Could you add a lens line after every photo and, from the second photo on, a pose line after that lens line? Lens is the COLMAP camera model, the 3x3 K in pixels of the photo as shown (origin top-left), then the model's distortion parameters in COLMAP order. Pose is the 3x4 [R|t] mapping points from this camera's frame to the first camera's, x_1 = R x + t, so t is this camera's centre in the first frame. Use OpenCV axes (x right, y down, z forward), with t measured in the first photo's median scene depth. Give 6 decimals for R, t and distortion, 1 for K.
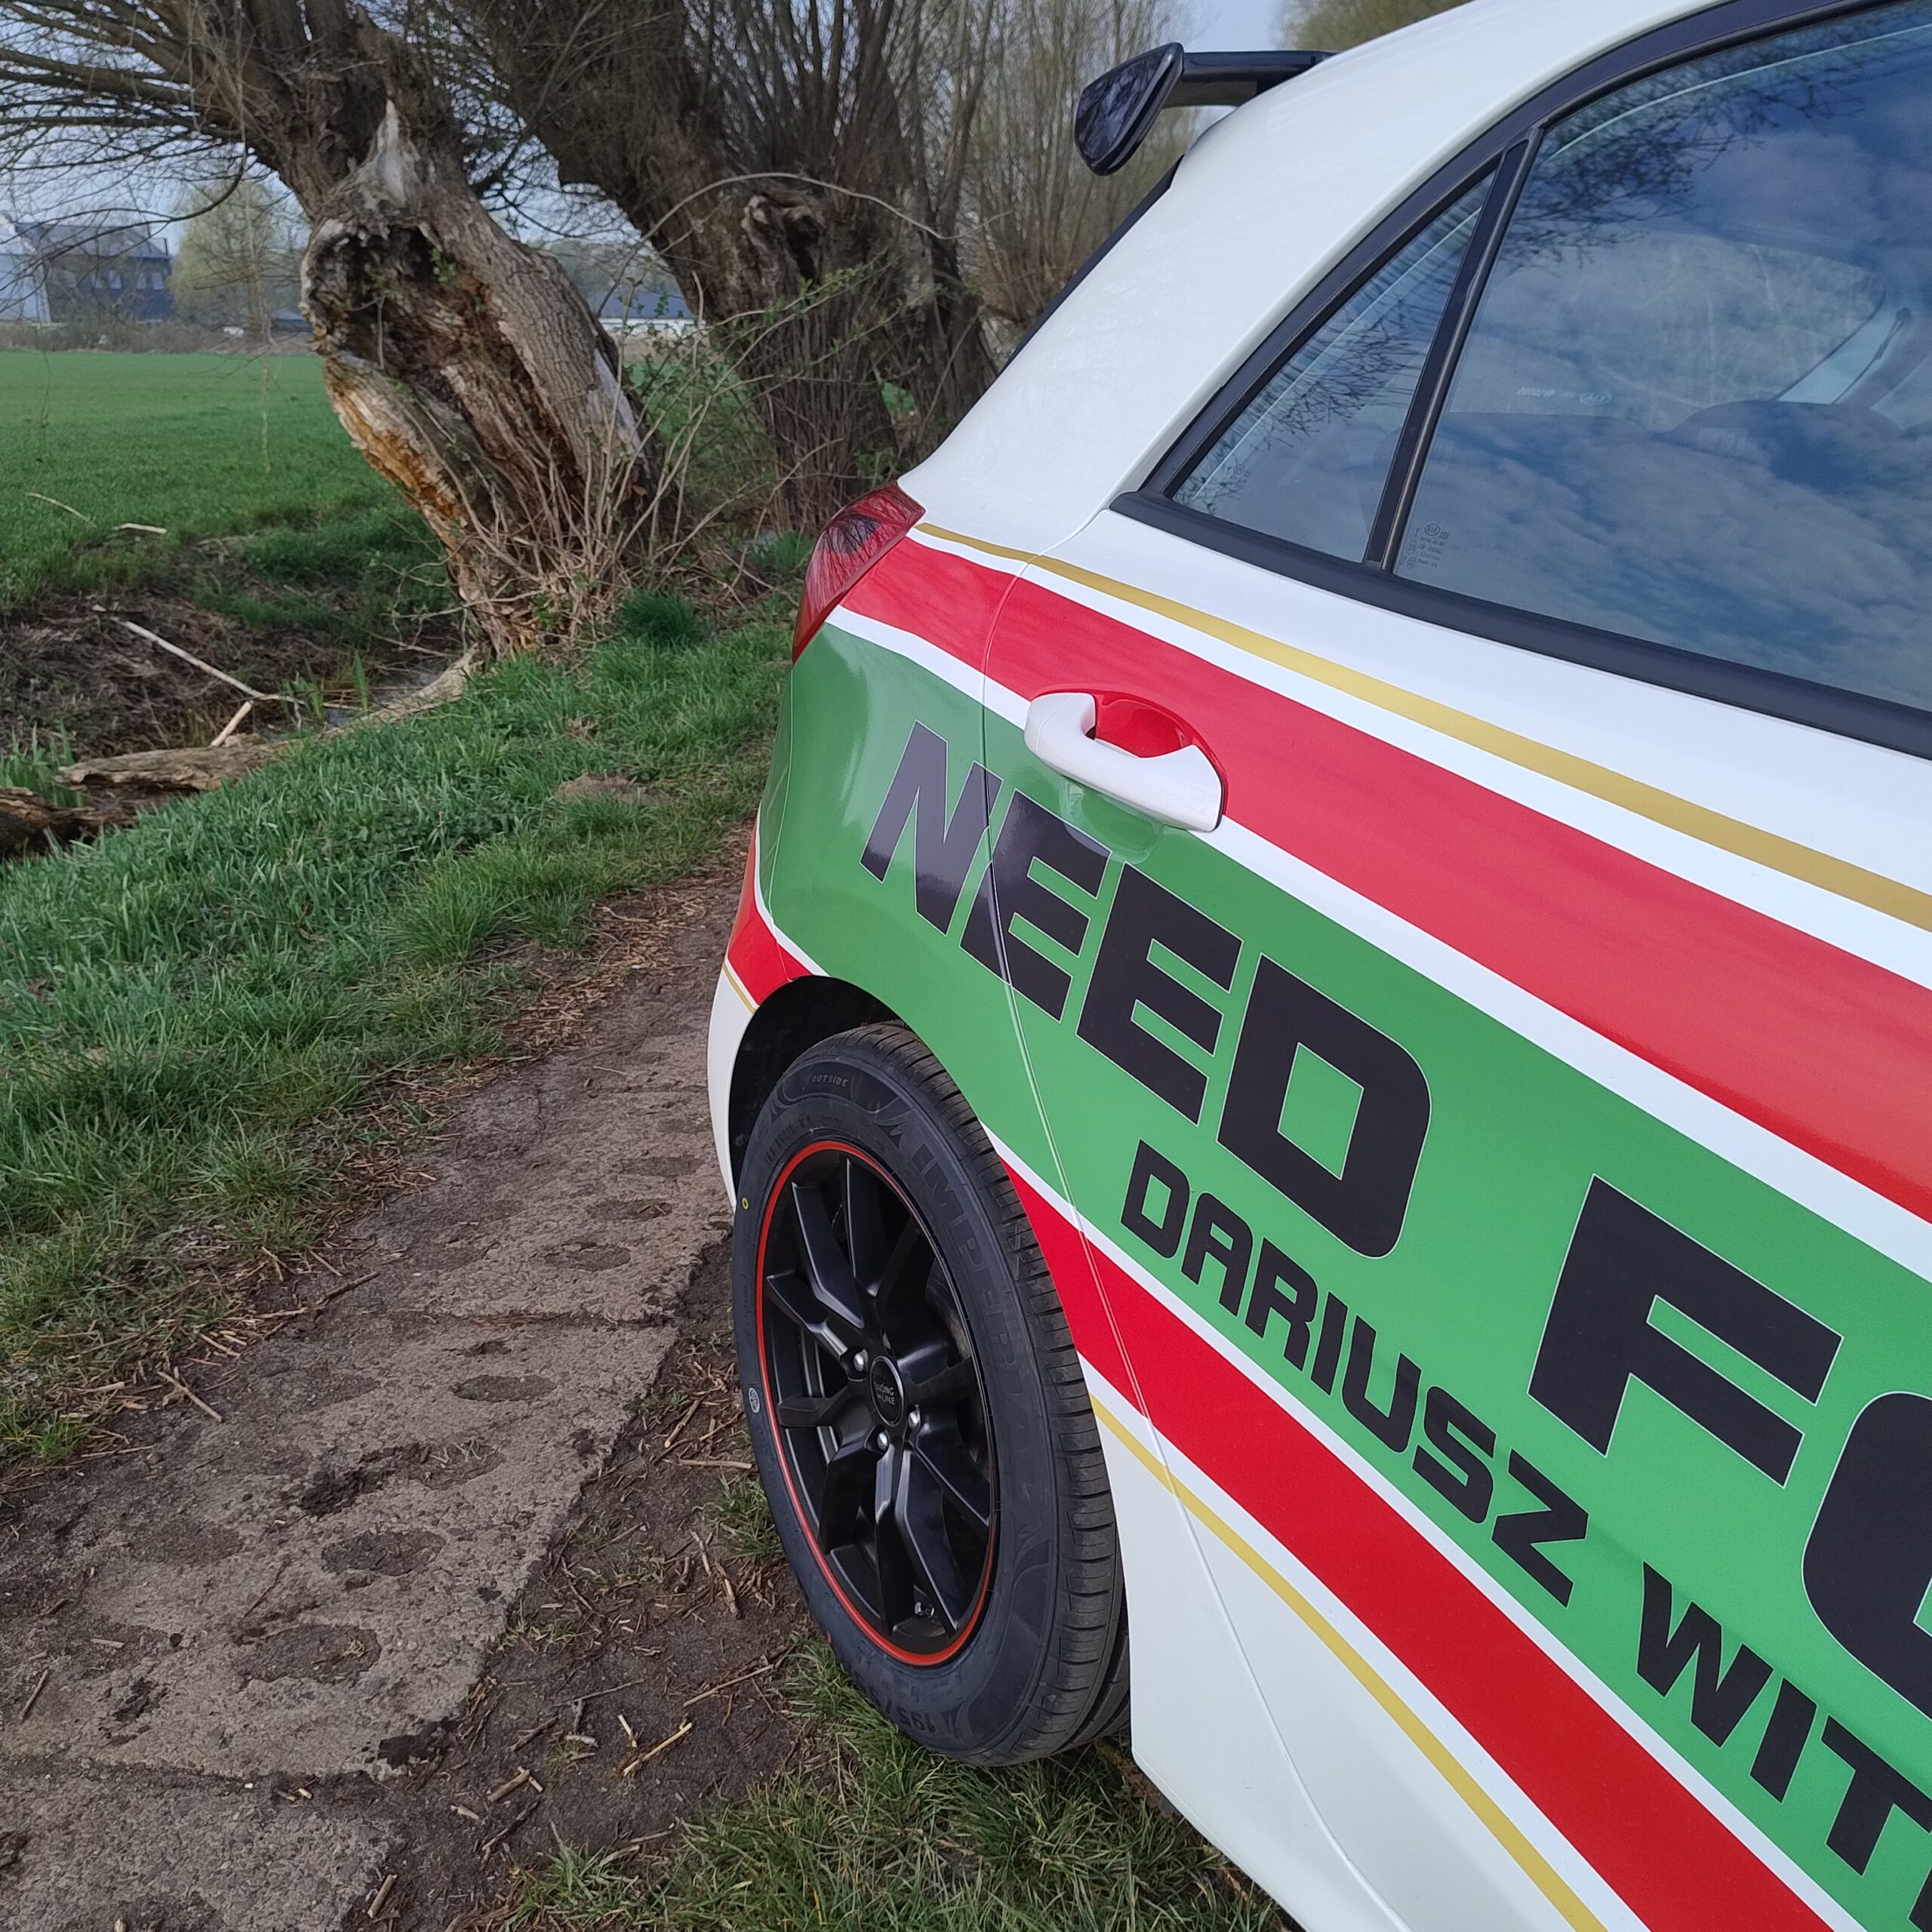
lens RADIAL K [[1777.3, 0, 960.5], [0, 1777.3, 973.1], [0, 0, 1]] dist [0.058102, -0.055791]
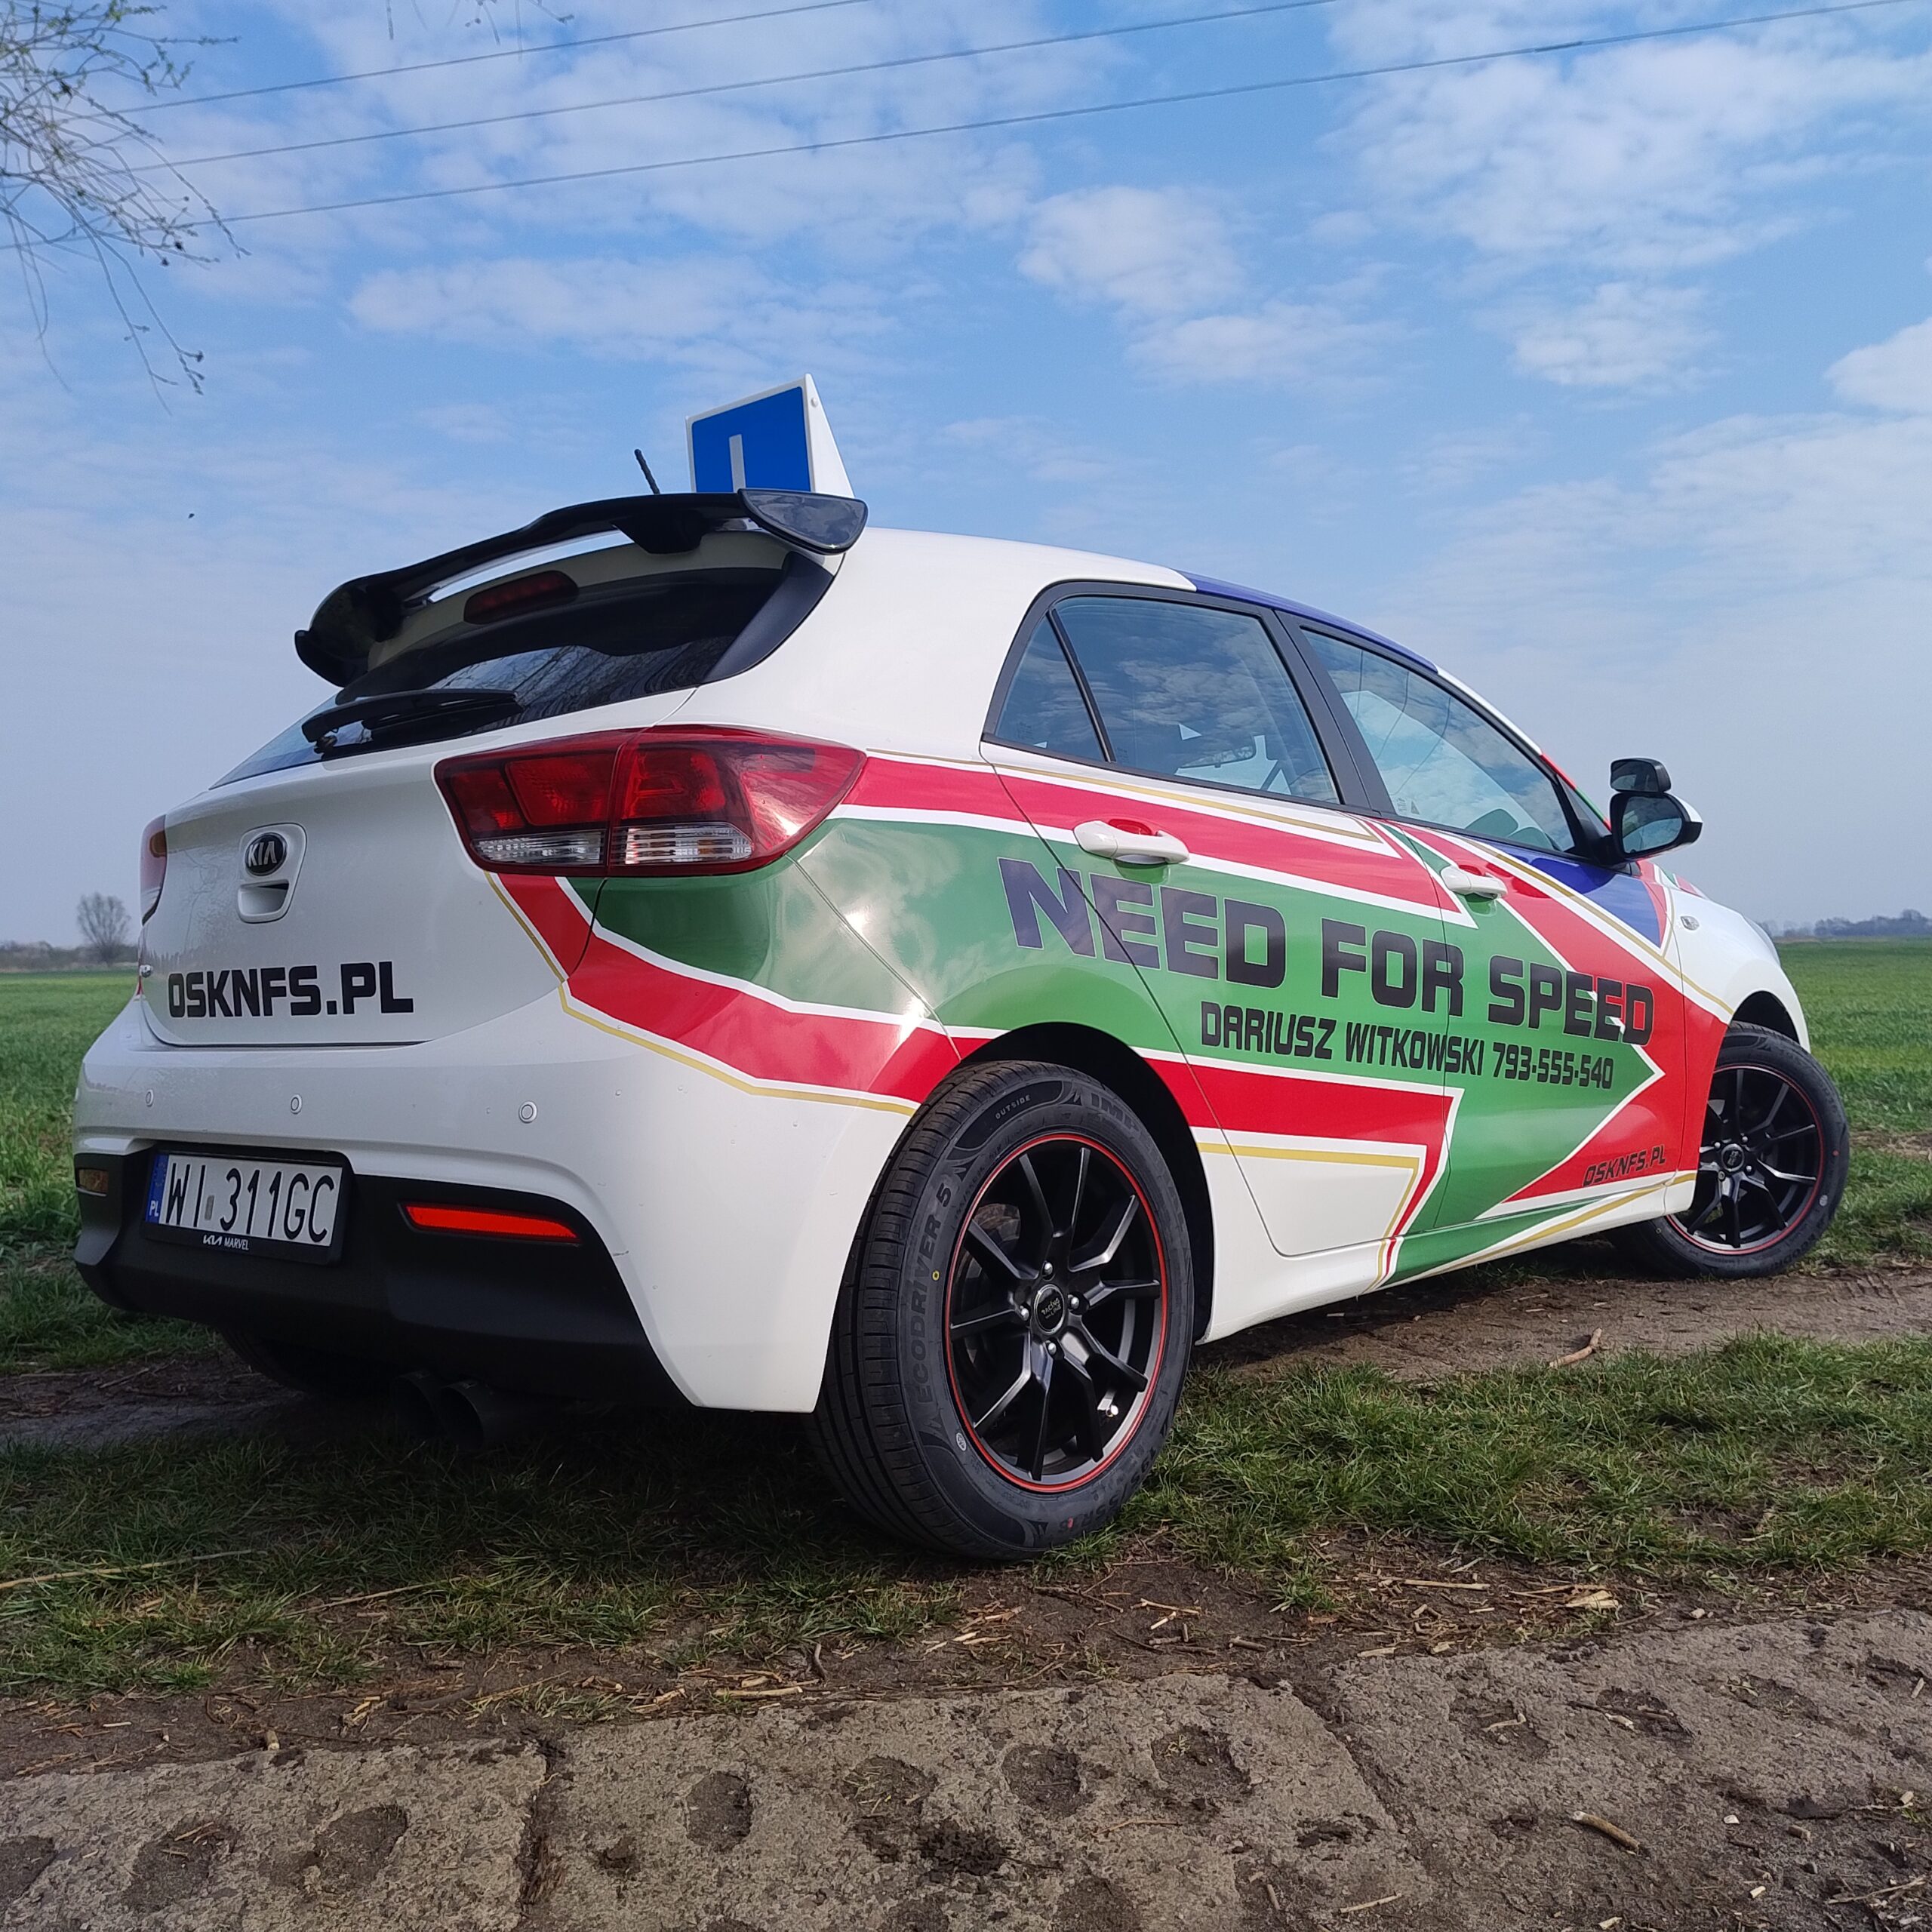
lens RADIAL K [[1756.3, 0, 972.1], [0, 1756.3, 966.2], [0, 0, 1]] dist [0.070907, -0.095582]
pose [[-0.313701, -0.014151, 0.949416, -0.901936], [0.328599, 0.936488, 0.122532, -0.148018], [-0.890850, 0.350415, -0.289127, 0.889431]]
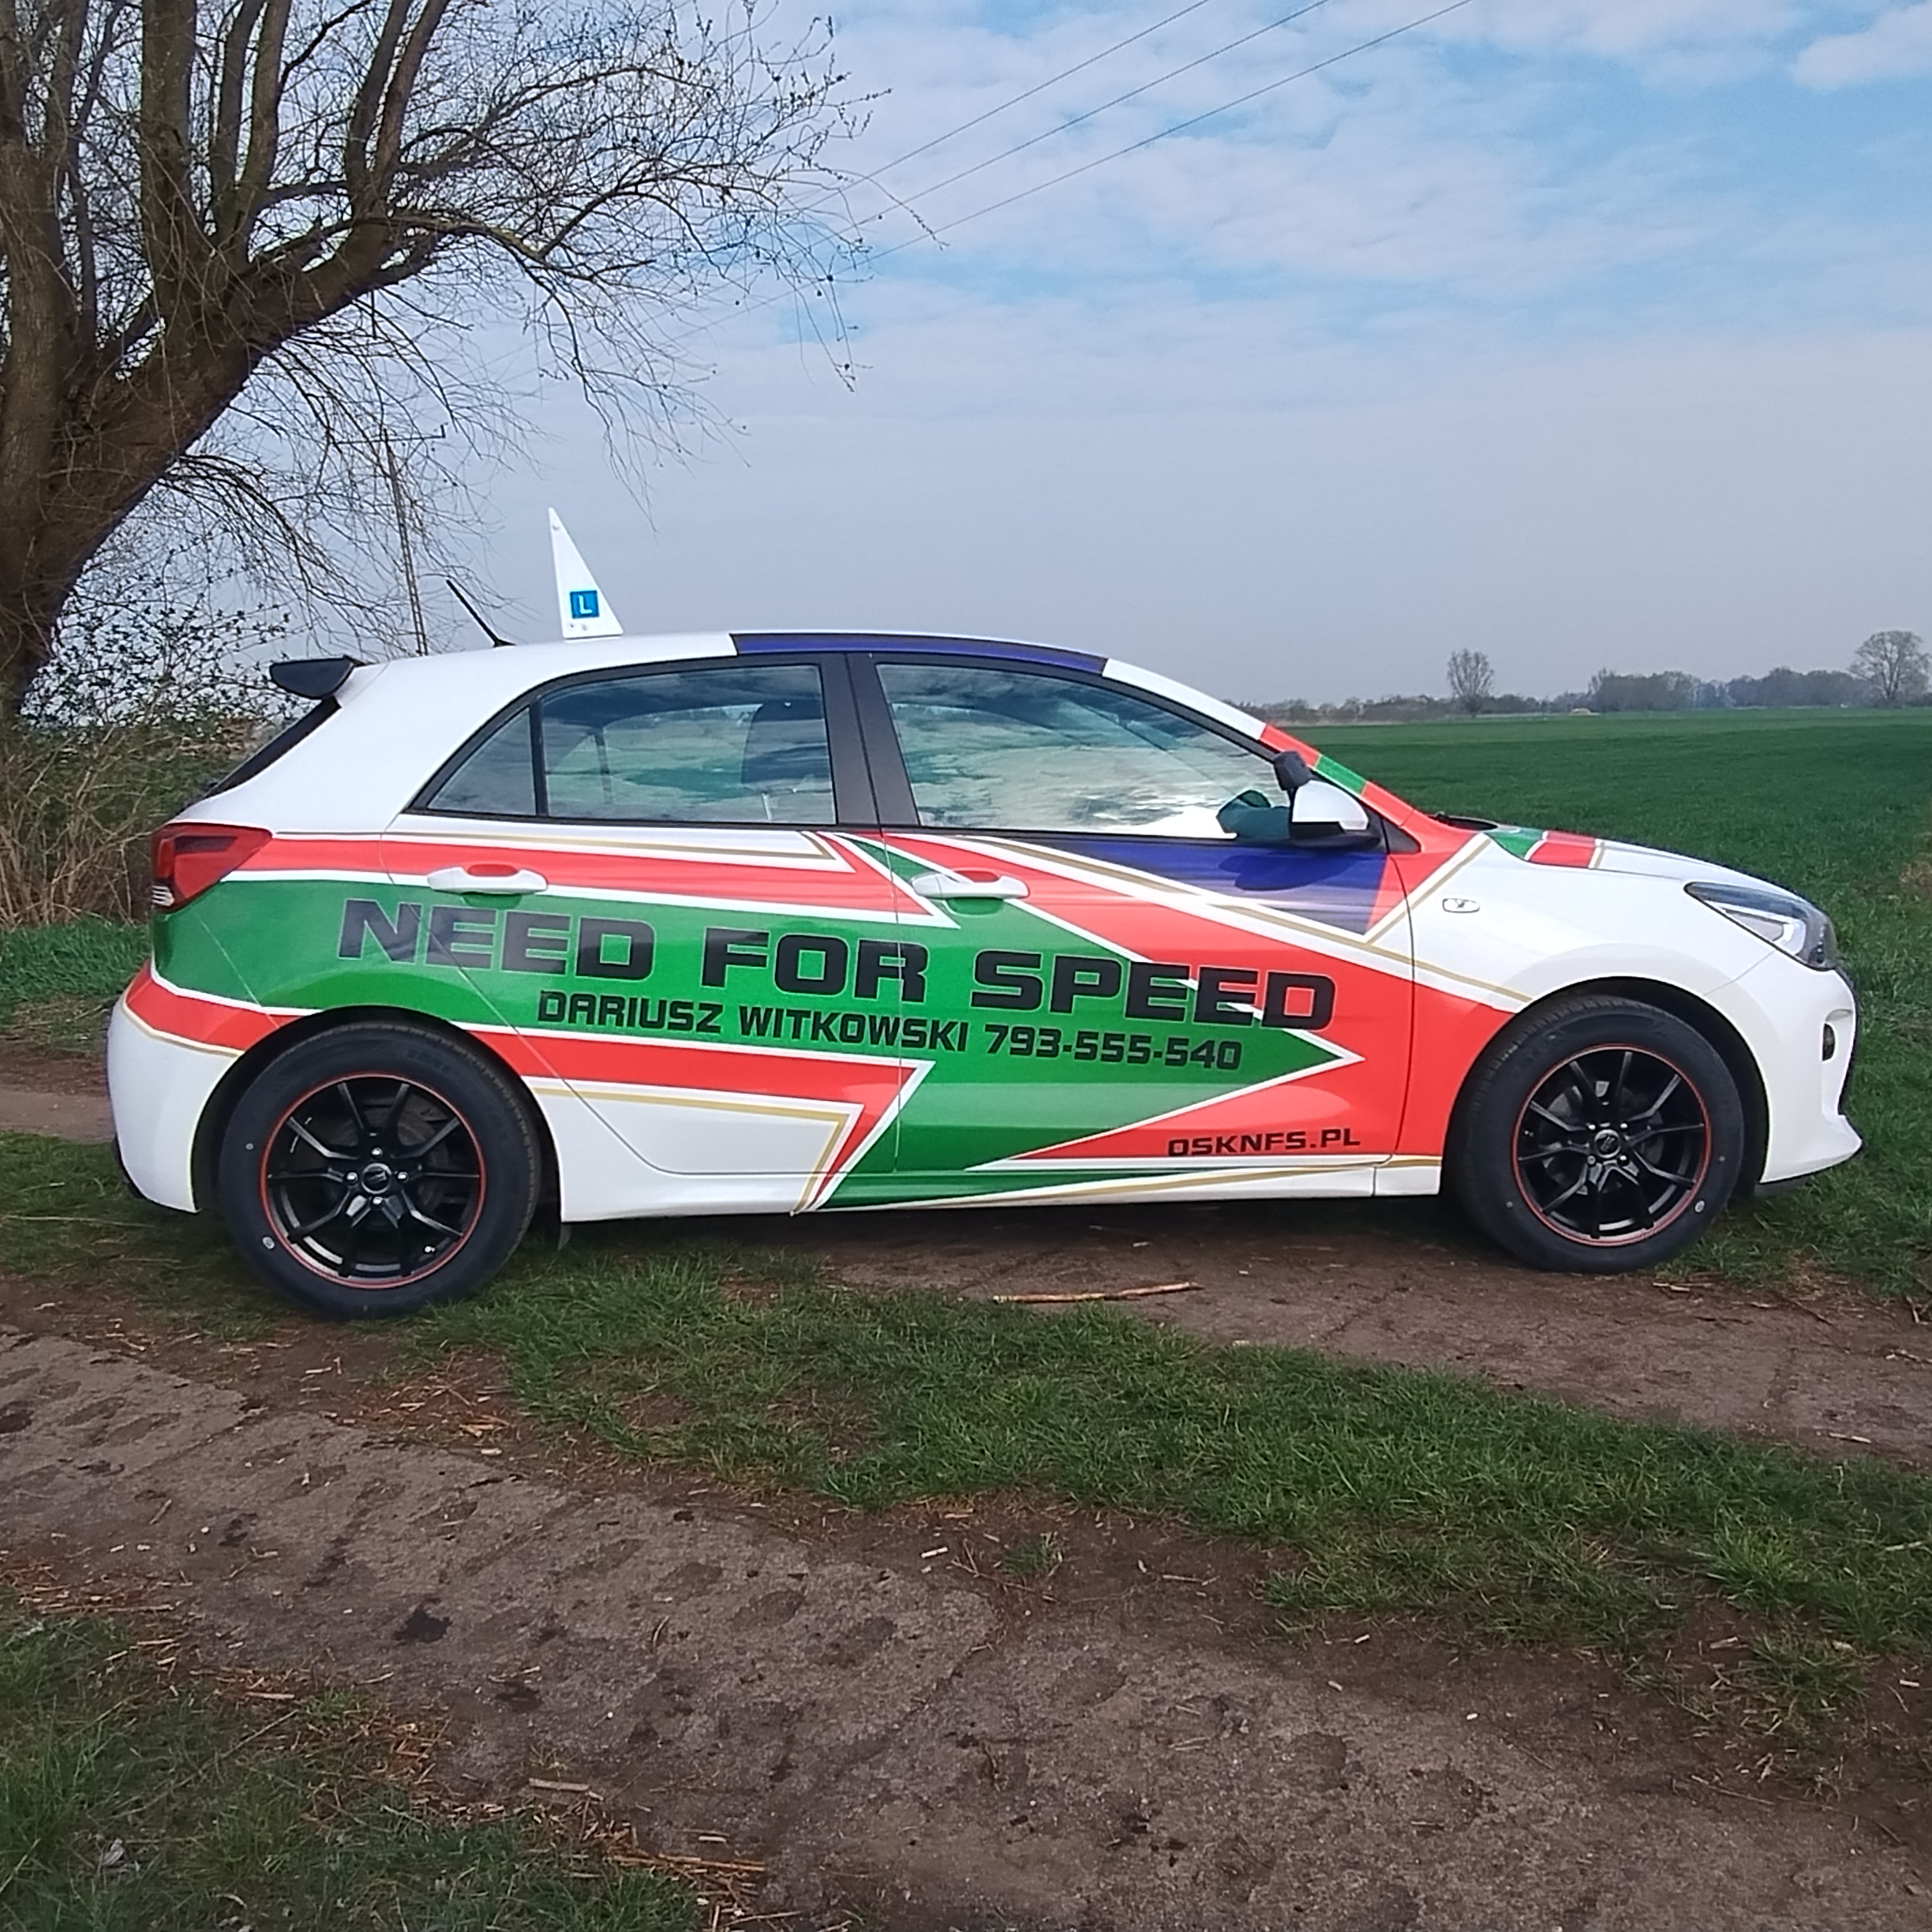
lens RADIAL K [[1715.9, 0, 961.9], [0, 1715.9, 999.7], [0, 0, 1]] dist [0.006903, -0.016960]
pose [[0.408847, -0.160201, 0.898432, -1.121251], [0.327308, 0.944716, 0.019507, 0.140997], [-0.851888, 0.286088, 0.438679, -0.473303]]
